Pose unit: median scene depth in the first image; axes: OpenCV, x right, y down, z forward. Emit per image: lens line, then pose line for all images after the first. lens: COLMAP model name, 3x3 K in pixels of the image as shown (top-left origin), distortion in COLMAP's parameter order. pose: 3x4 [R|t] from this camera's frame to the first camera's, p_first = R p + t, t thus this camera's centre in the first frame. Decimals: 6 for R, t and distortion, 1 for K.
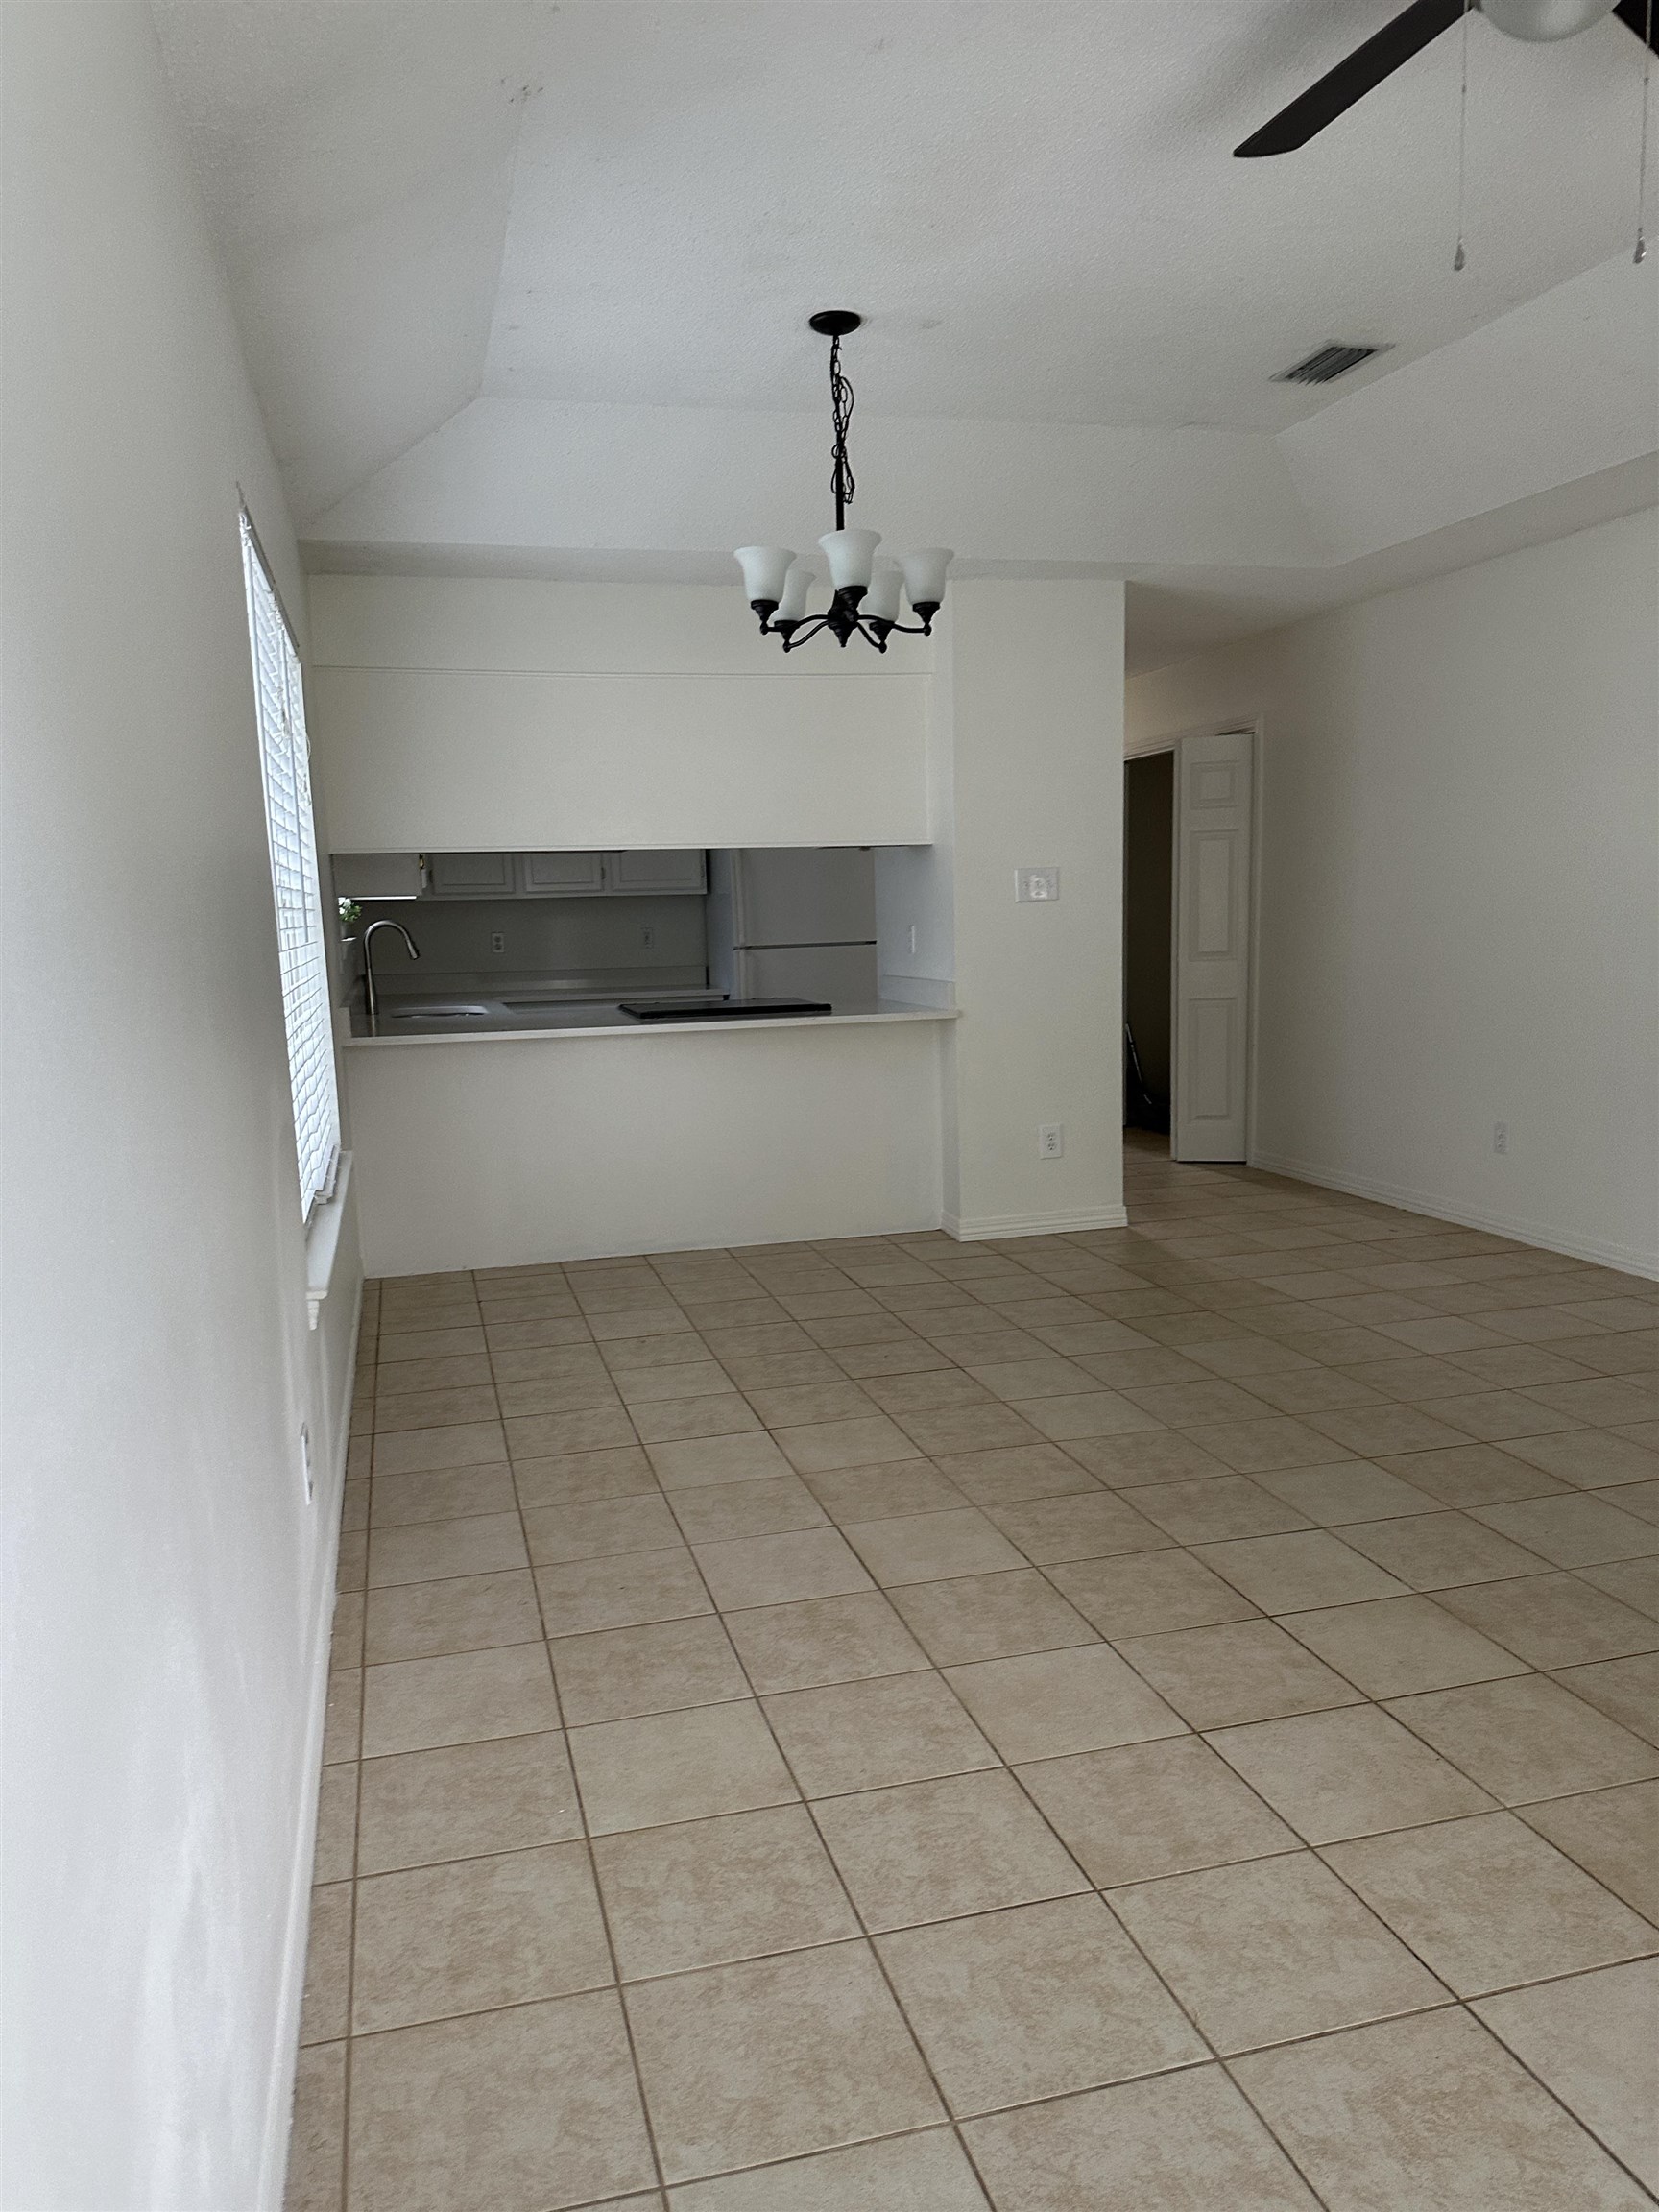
lens RADIAL K [[1550.9, 0, 826.9], [0, 1550.9, 1106.9], [0, 0, 1]] dist [-0.007798, -0.004062]
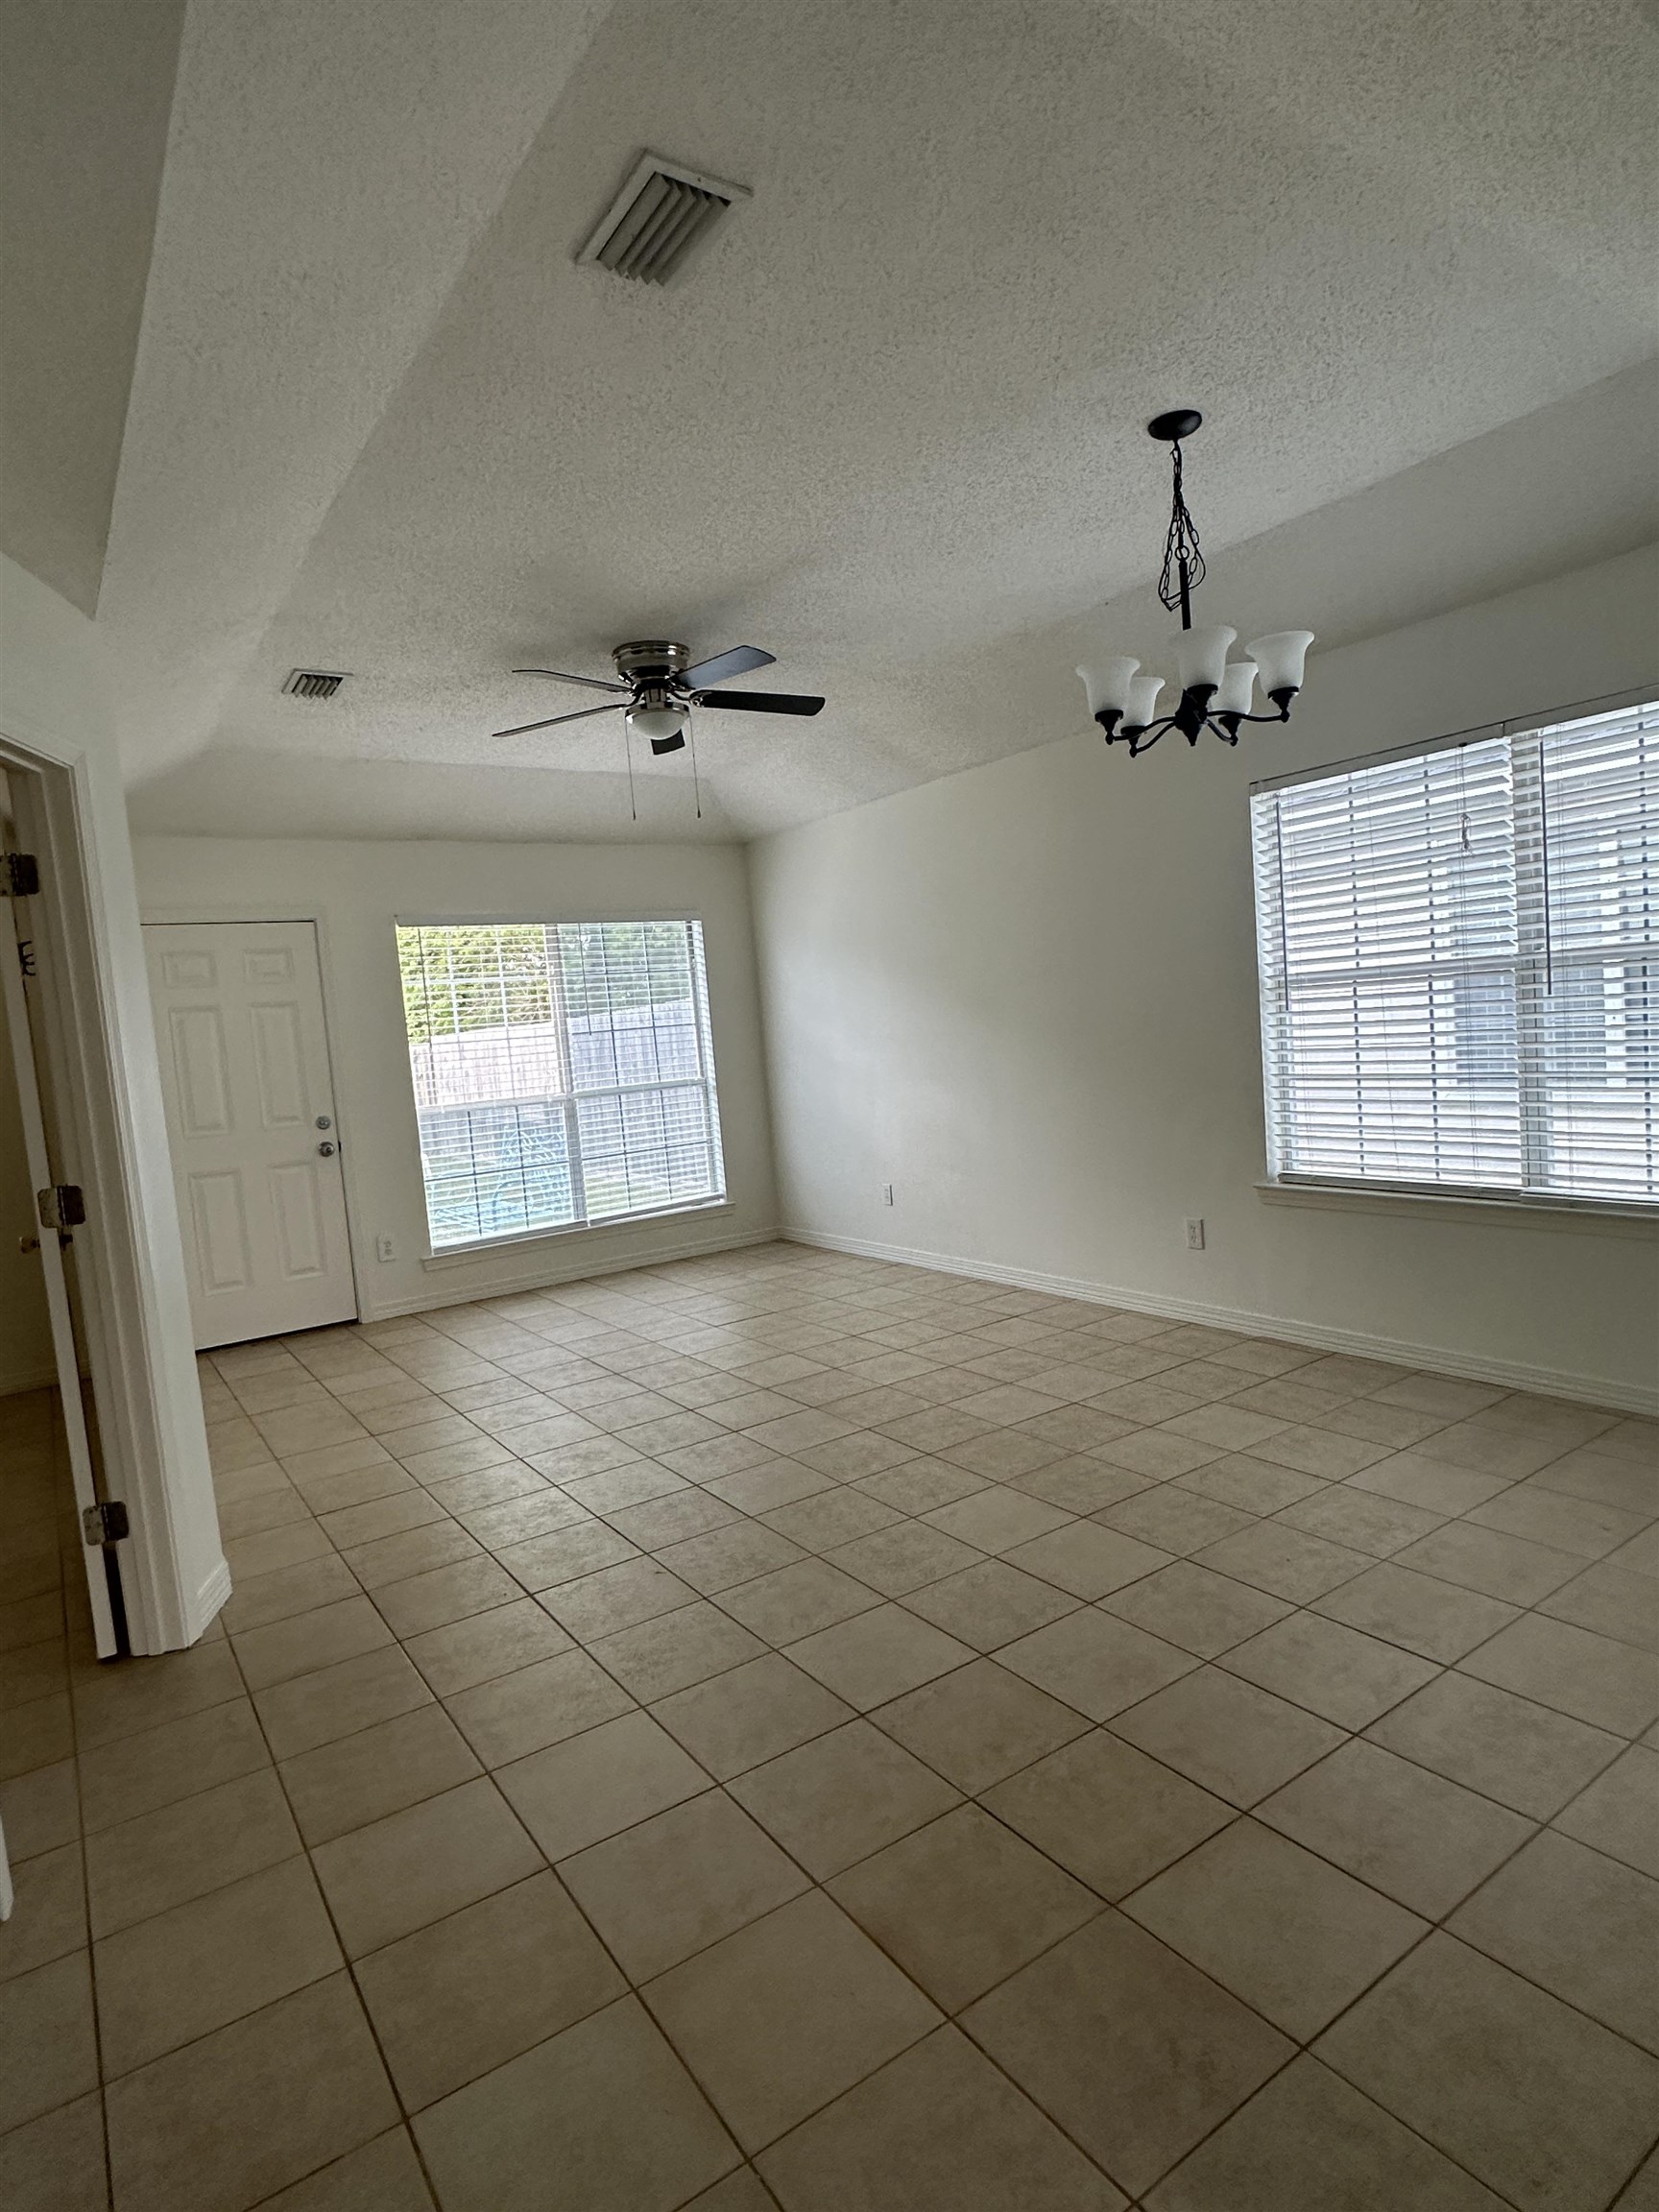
lens RADIAL K [[1175.1, 0, 835.5], [0, 1175.1, 1108.0], [0, 0, 1]] dist [0.003292, 0.000126]
pose [[-0.935294, 0.138444, -0.325666, 0.681780], [0.069532, 0.974252, 0.214471, -0.351953], [0.346973, 0.177949, -0.920839, 2.285336]]
